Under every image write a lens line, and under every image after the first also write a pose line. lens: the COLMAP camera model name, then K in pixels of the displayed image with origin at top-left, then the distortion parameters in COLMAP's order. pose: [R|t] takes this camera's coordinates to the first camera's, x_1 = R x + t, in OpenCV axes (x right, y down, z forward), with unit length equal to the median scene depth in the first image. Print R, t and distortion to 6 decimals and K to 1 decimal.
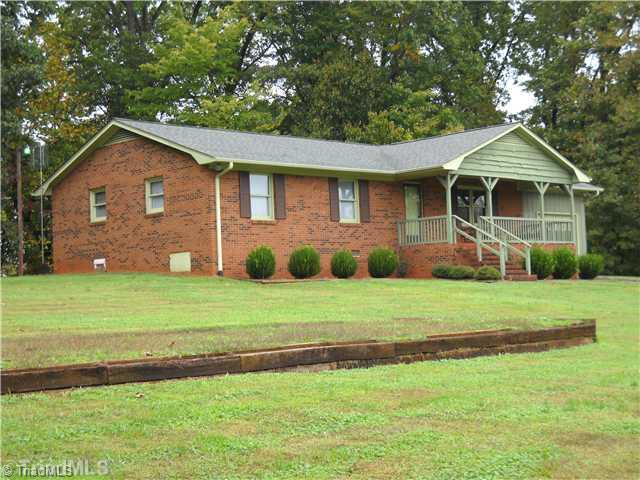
lens RADIAL K [[1182.5, 0, 320.4], [0, 1182.5, 237.9], [0, 0, 1]] dist [-0.089056, 0.000000]
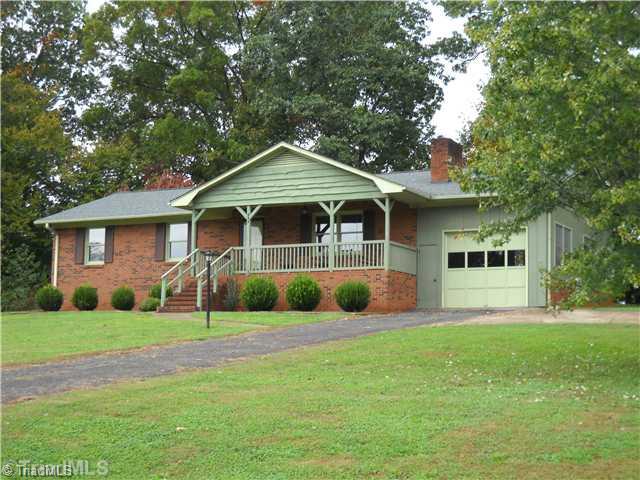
lens RADIAL K [[1182.5, 0, 320.2], [0, 1182.5, 242.1], [0, 0, 1]] dist [-0.089056, 0.000000]
pose [[0.300948, -0.062513, -0.951590, 1.148827], [0.031173, 0.997961, -0.055701, 0.036069], [0.953131, -0.012900, 0.302283, 0.808640]]
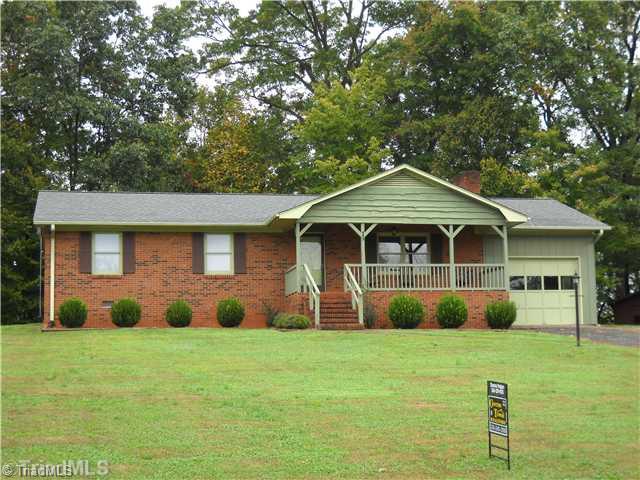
lens RADIAL K [[1182.5, 0, 320.0], [0, 1182.5, 240.6], [0, 0, 1]] dist [-0.089056, 0.000000]
pose [[0.844531, -0.041461, -0.533899, 0.673285], [0.018359, 0.998654, -0.048512, 0.009766], [0.535192, 0.031168, 0.844155, 0.166346]]
